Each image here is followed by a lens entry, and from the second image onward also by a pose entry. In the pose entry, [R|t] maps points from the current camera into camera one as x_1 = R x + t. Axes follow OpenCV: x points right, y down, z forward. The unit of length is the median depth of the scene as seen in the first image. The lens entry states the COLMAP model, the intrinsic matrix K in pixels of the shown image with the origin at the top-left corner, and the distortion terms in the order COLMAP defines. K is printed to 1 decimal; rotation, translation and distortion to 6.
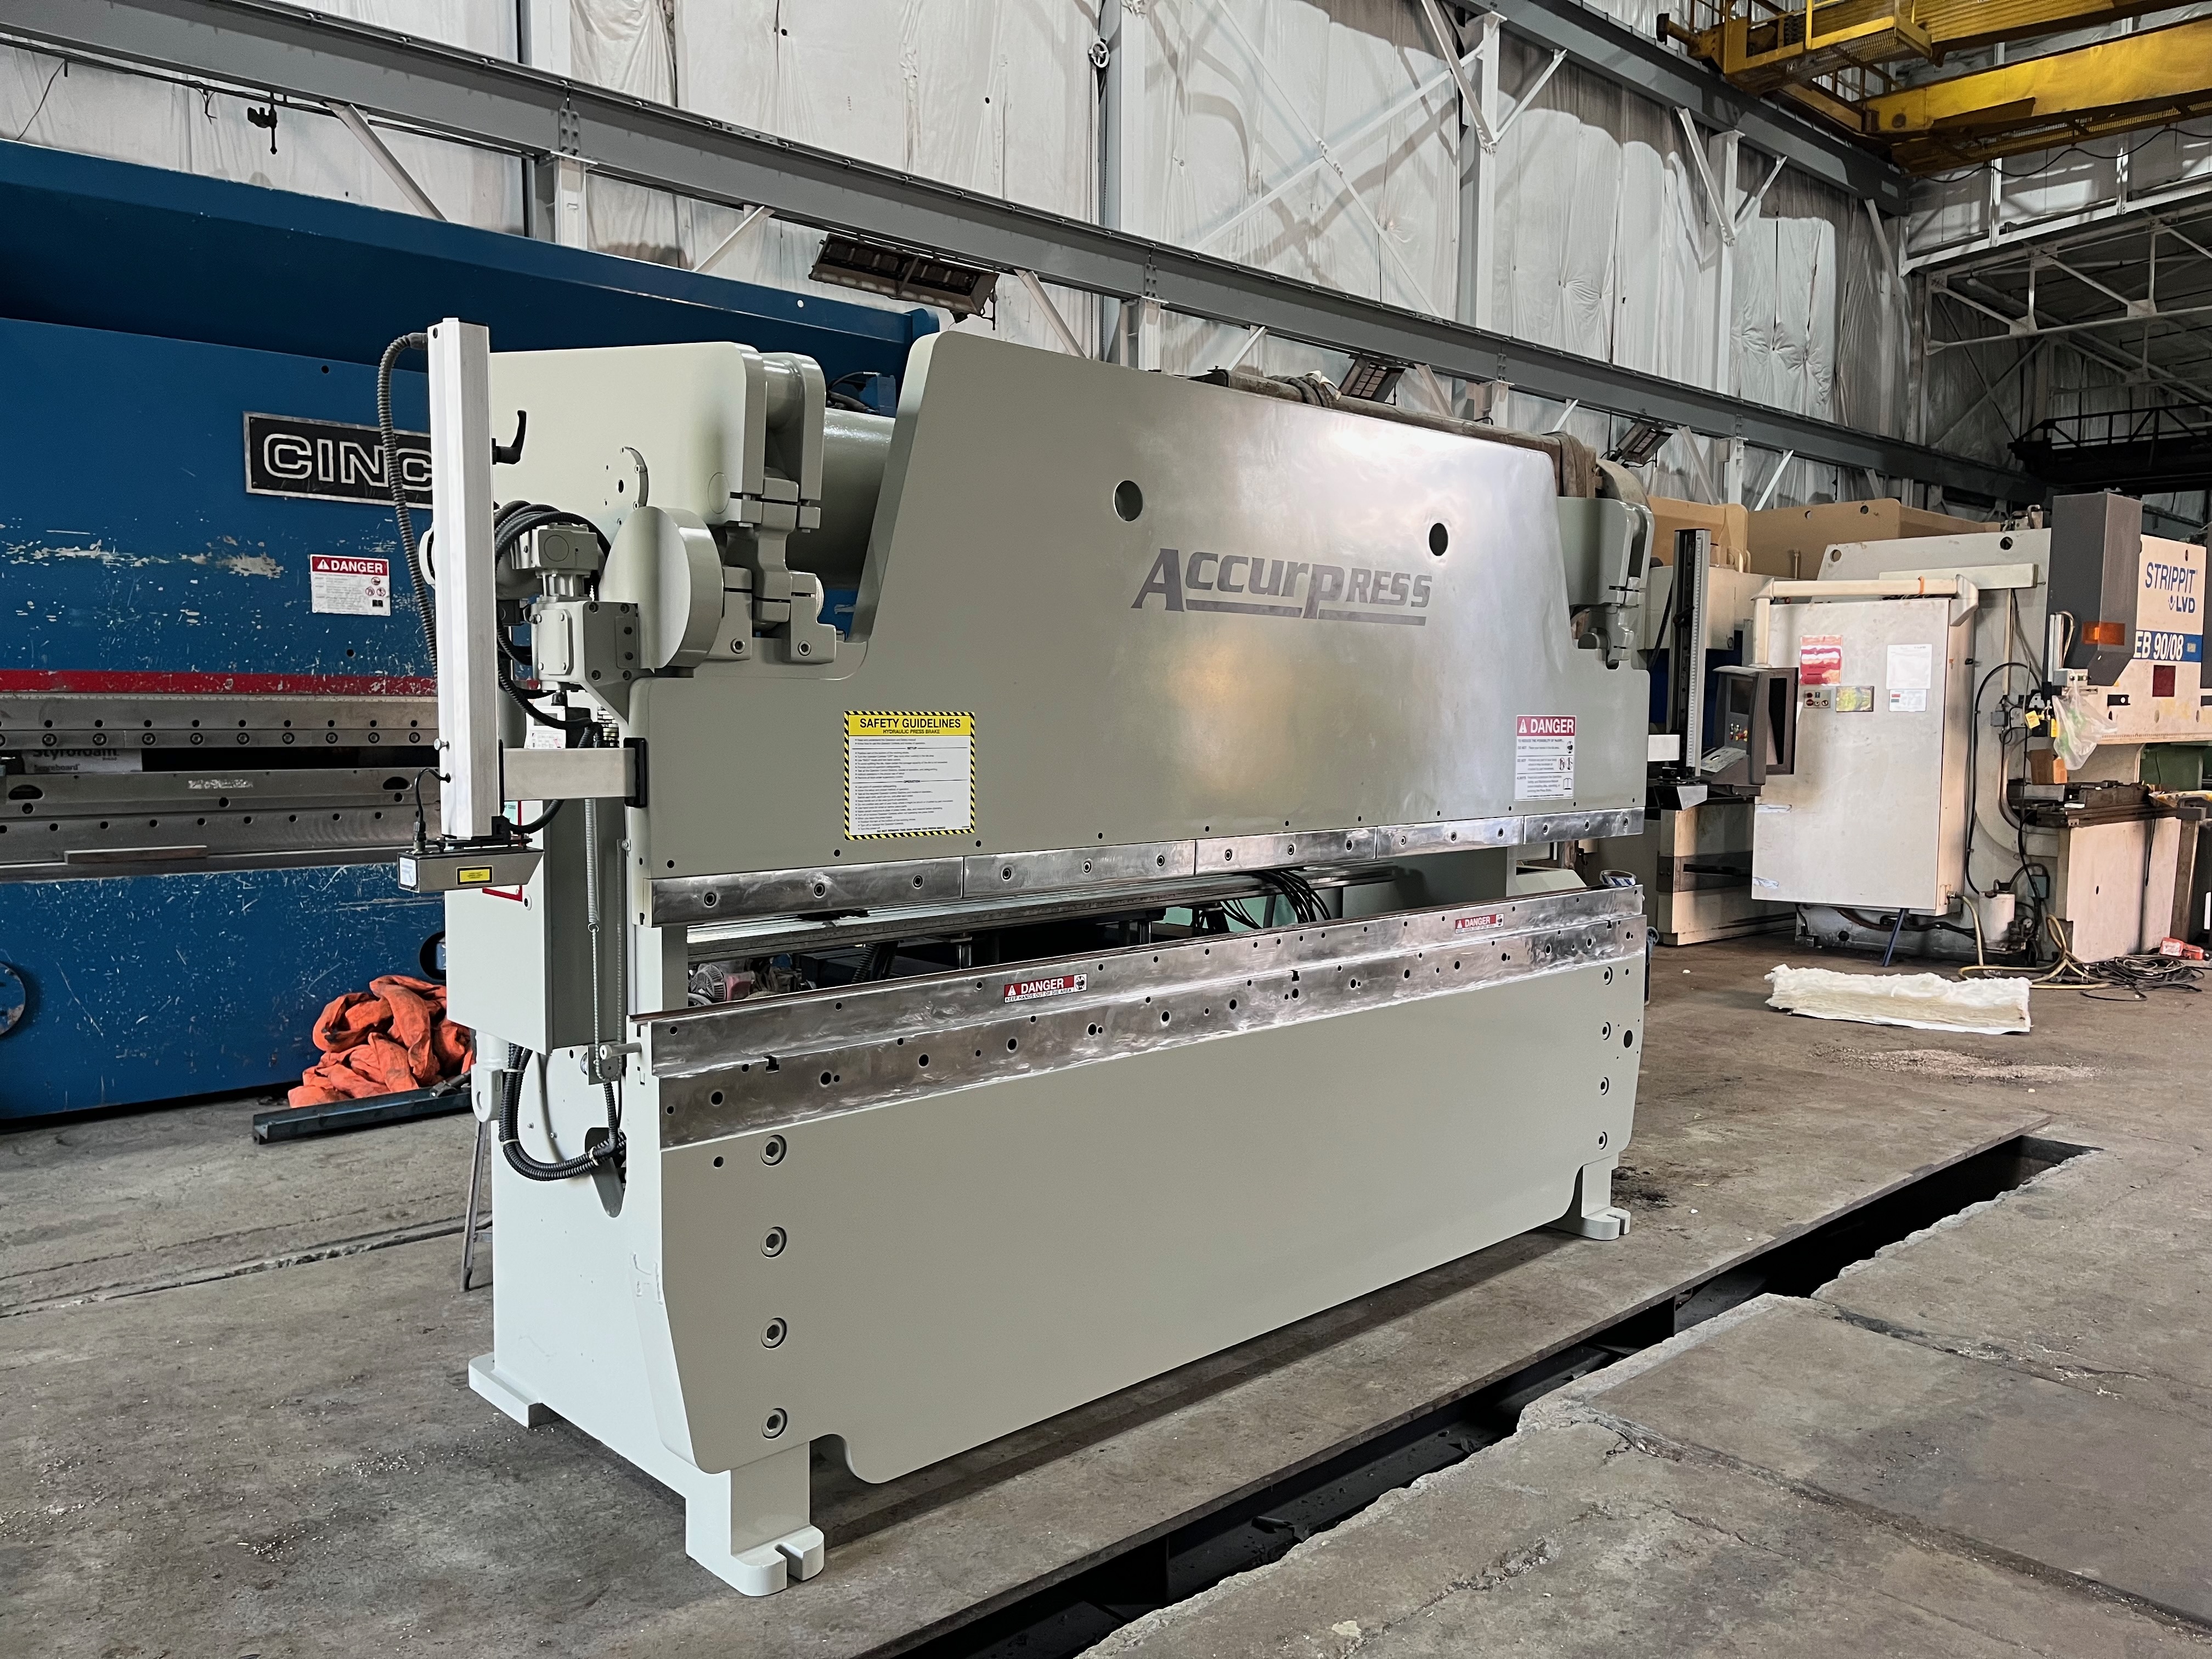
lens RADIAL K [[1687.8, 0, 1106.0], [0, 1687.8, 829.5], [0, 0, 1]] dist [-0.007322, -0.003573]
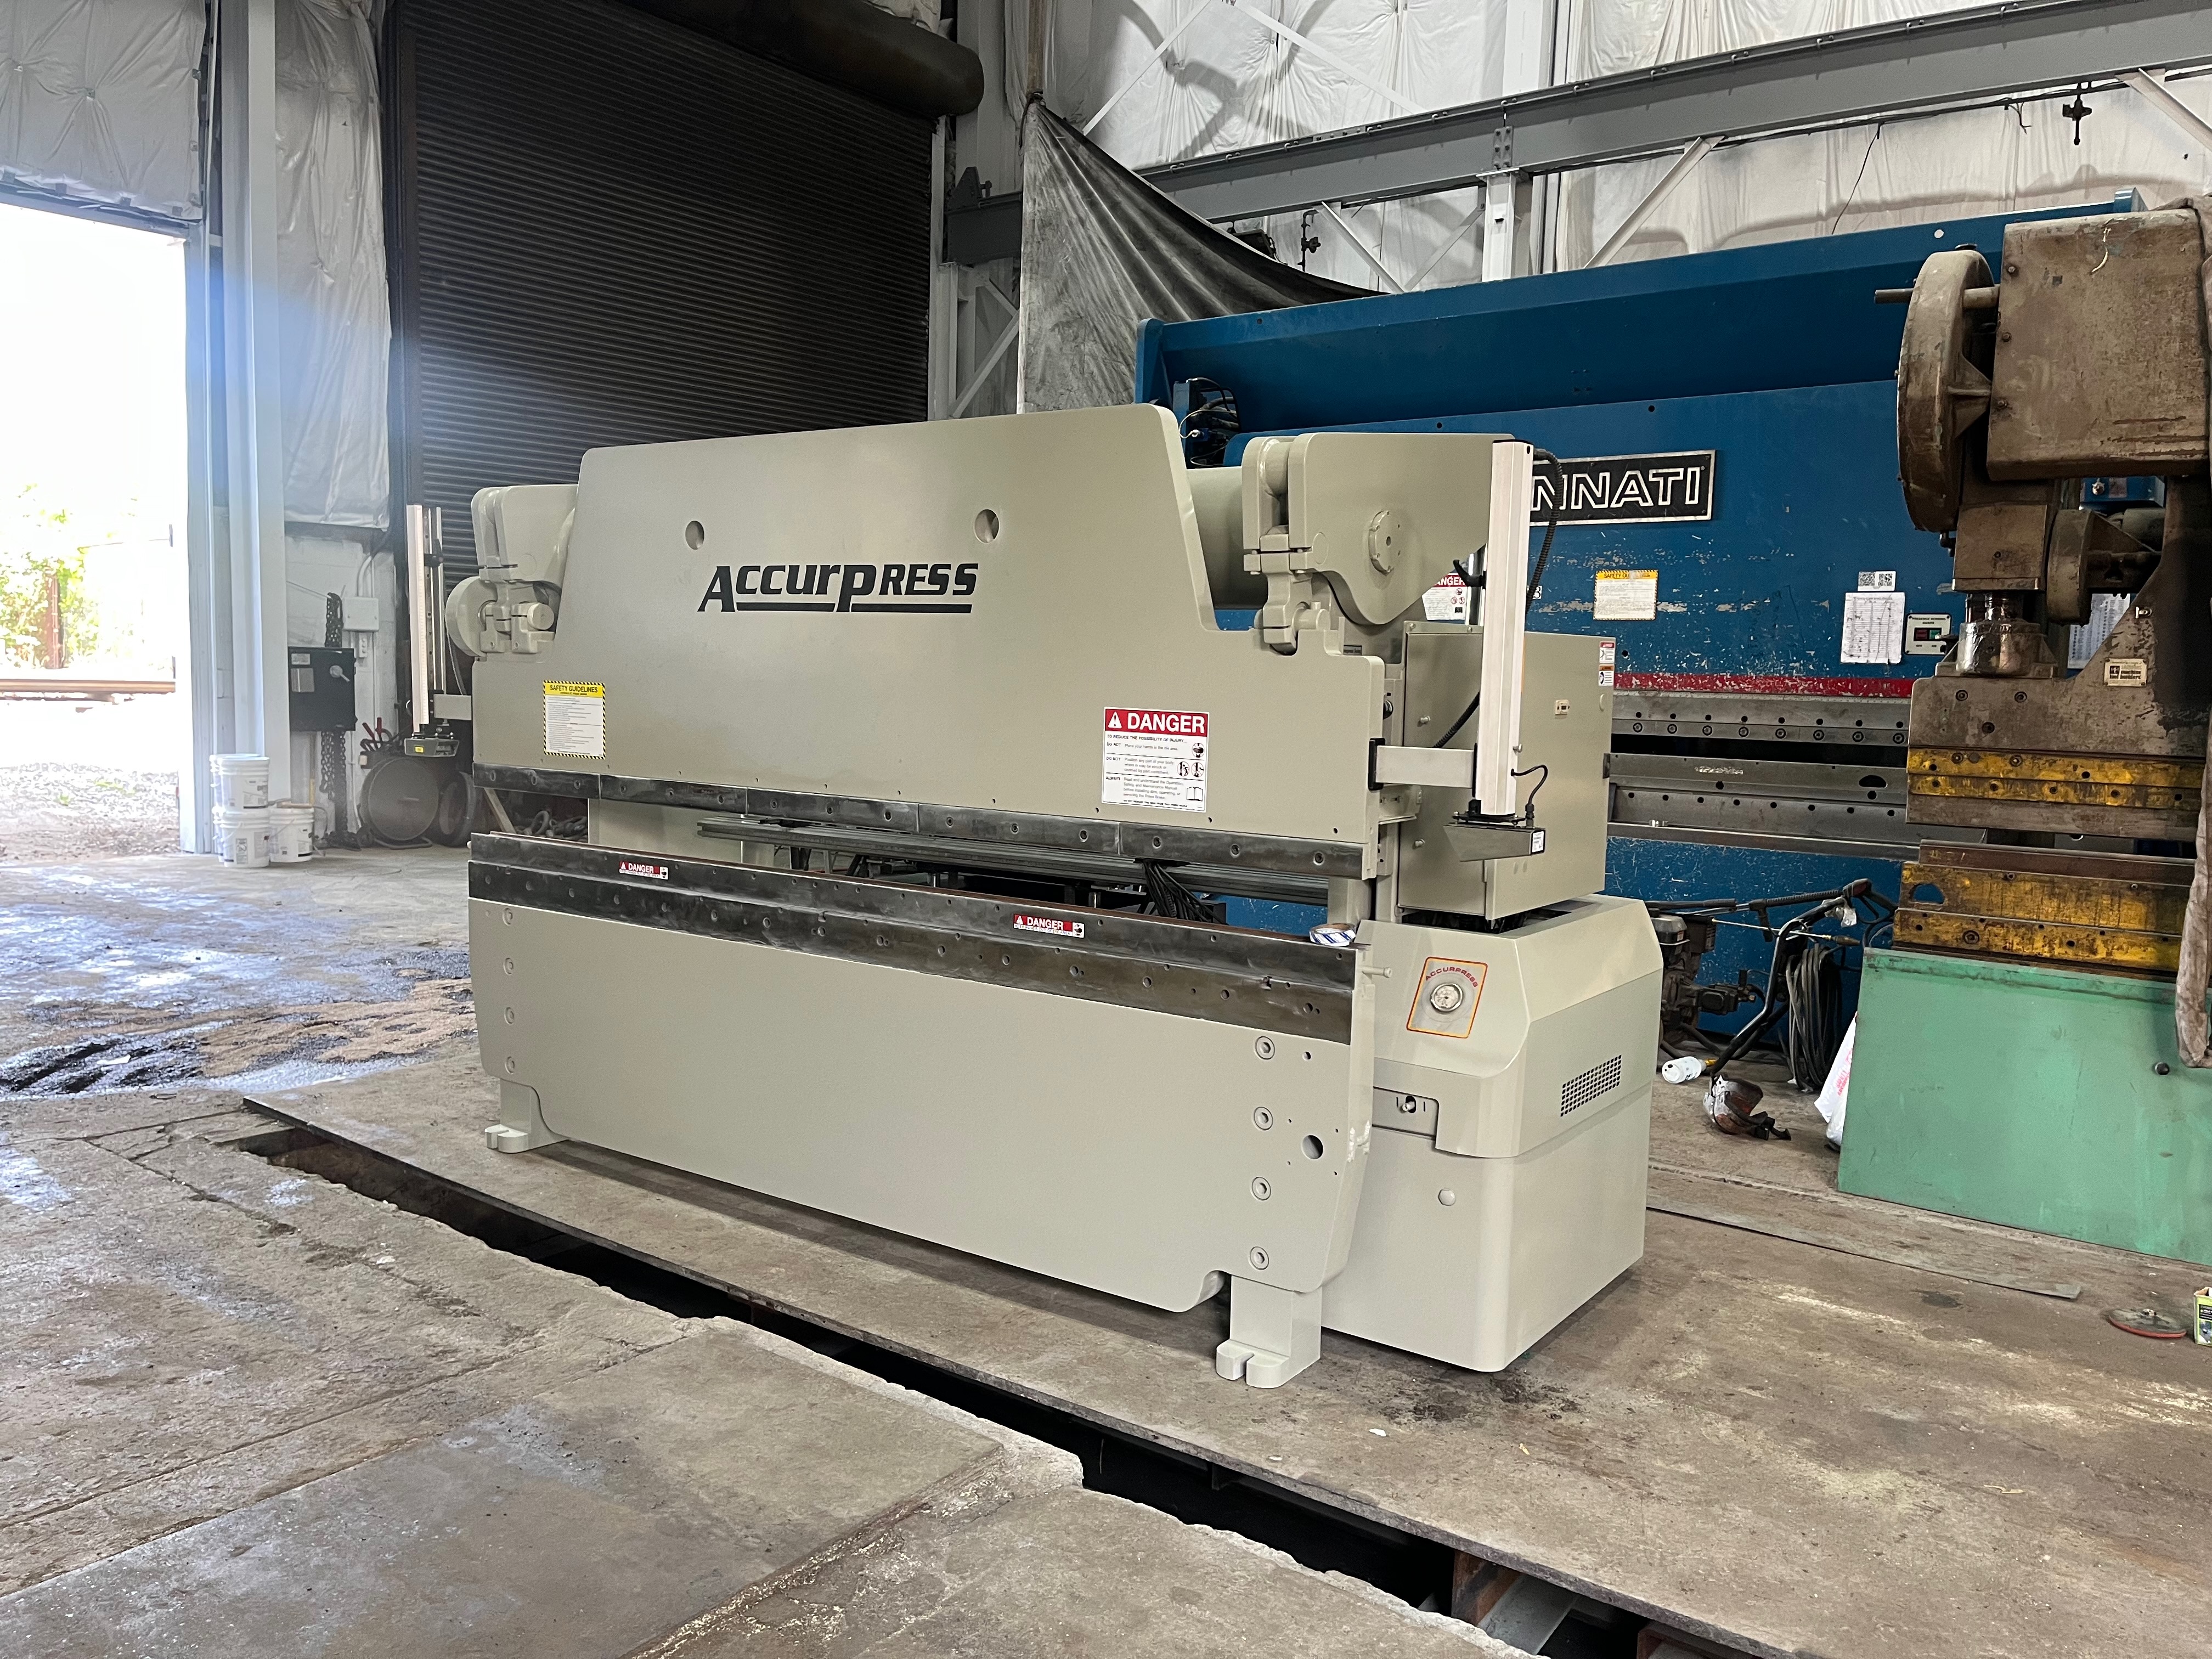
lens RADIAL K [[1676.6, 0, 1106.0], [0, 1676.6, 829.5], [0, 0, 1]] dist [0.048593, -0.103193]
pose [[0.180296, 0.094492, -0.979063, 1.239869], [-0.098767, 0.992083, 0.077560, -0.080219], [0.978641, 0.082715, 0.188201, 0.927082]]
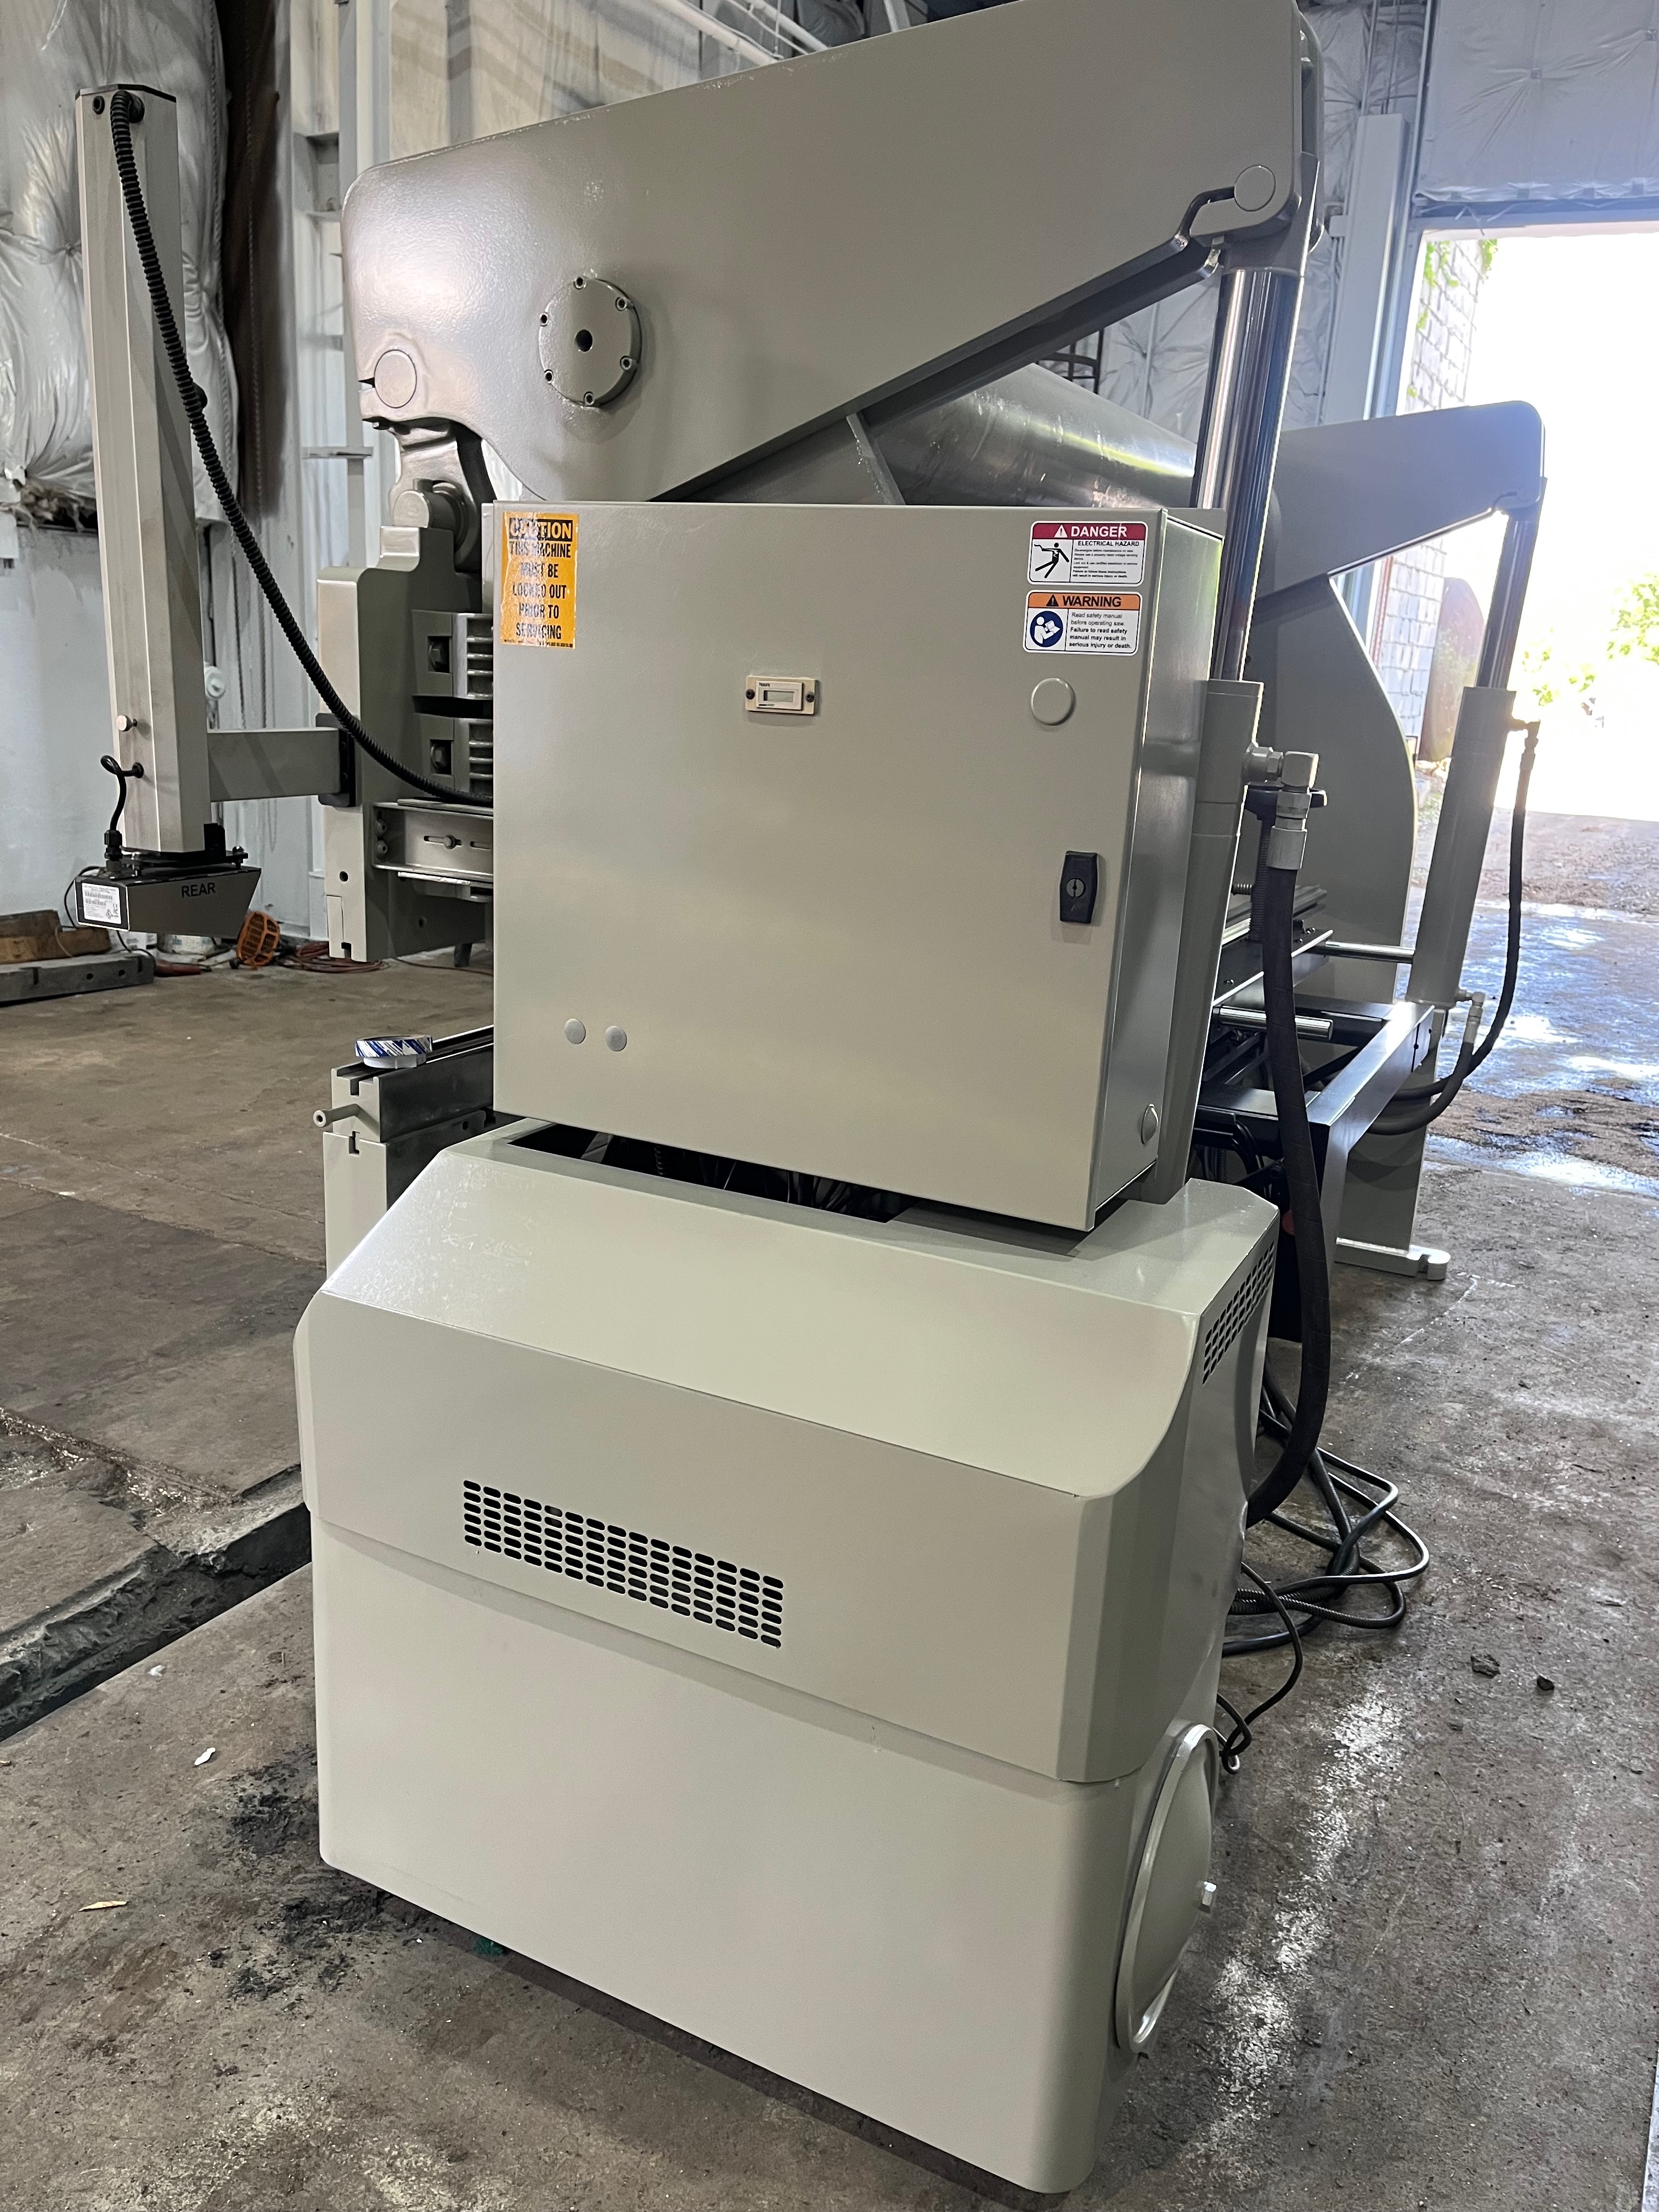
lens RADIAL K [[1676.6, 0, 829.5], [0, 1676.6, 1106.0], [0, 0, 1]] dist [0.048593, -0.103193]
pose [[-0.942962, 0.032274, -0.331332, 0.420210], [-0.082047, 0.942056, 0.325266, -0.136954], [0.322631, 0.333898, -0.885676, 1.768893]]
